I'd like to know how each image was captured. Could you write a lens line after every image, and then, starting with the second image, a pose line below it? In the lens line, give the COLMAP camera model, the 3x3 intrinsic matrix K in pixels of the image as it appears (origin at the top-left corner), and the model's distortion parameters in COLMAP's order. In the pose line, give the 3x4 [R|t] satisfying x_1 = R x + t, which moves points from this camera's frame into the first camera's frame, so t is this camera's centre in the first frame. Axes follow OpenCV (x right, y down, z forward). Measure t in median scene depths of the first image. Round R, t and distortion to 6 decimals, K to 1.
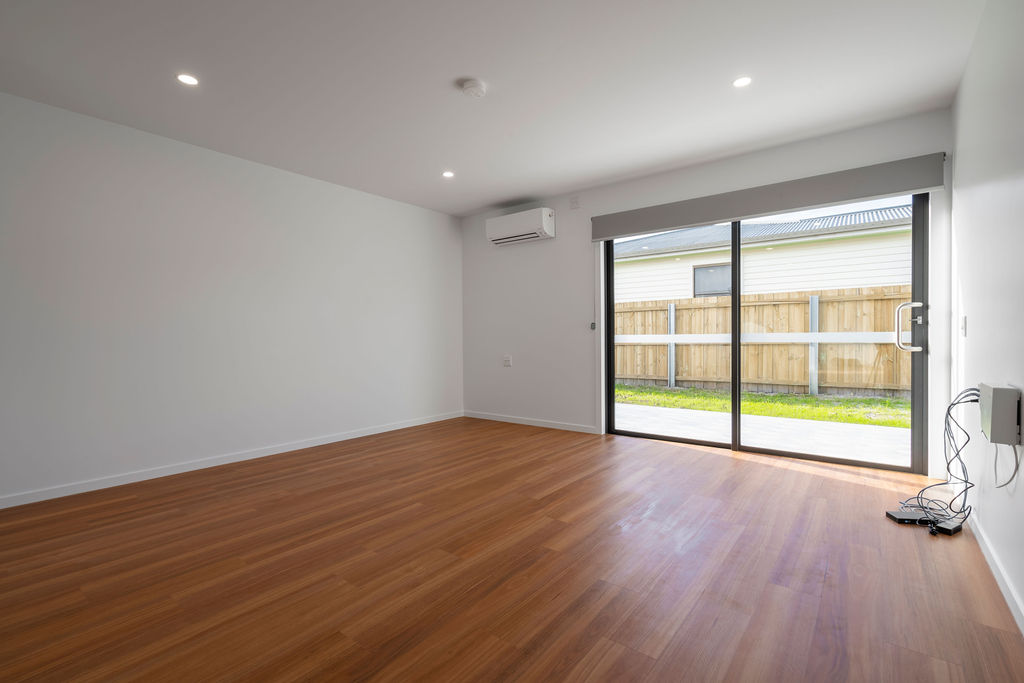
lens RADIAL K [[466.4, 0, 512.0], [0, 466.4, 341.5], [0, 0, 1]] dist [-0.000569, -0.000139]
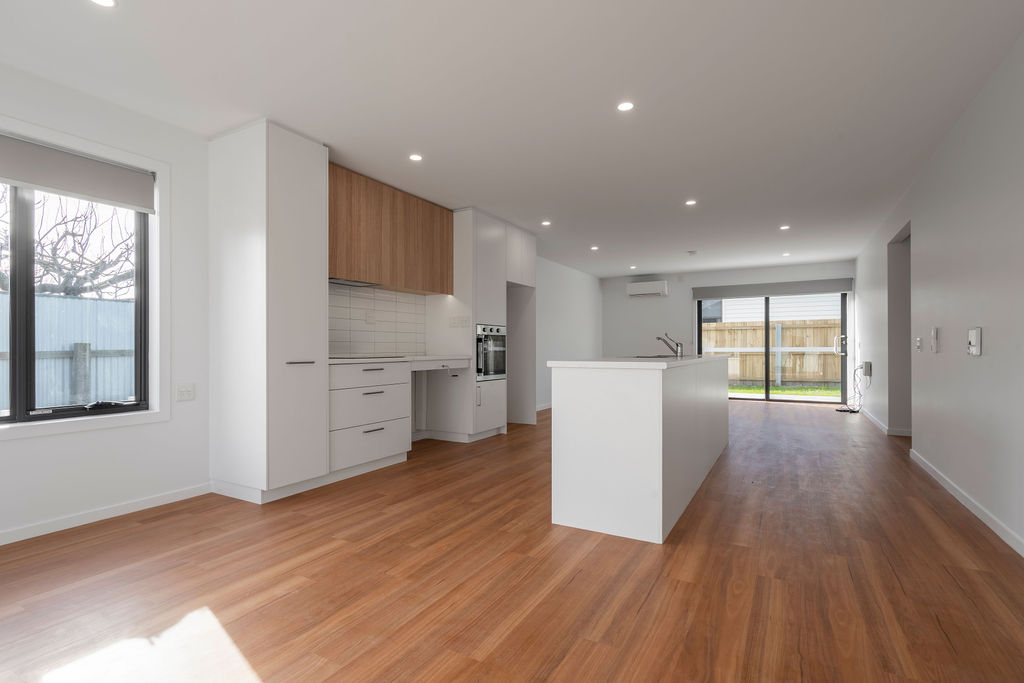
lens RADIAL K [[489.5, 0, 512.0], [0, 489.5, 341.5], [0, 0, 1]] dist [0.000463, -0.000039]
pose [[0.989492, 0.008899, 0.144314, -0.990321], [-0.005166, 0.999643, -0.026215, 0.020579], [-0.144496, 0.025194, 0.989185, -1.048309]]
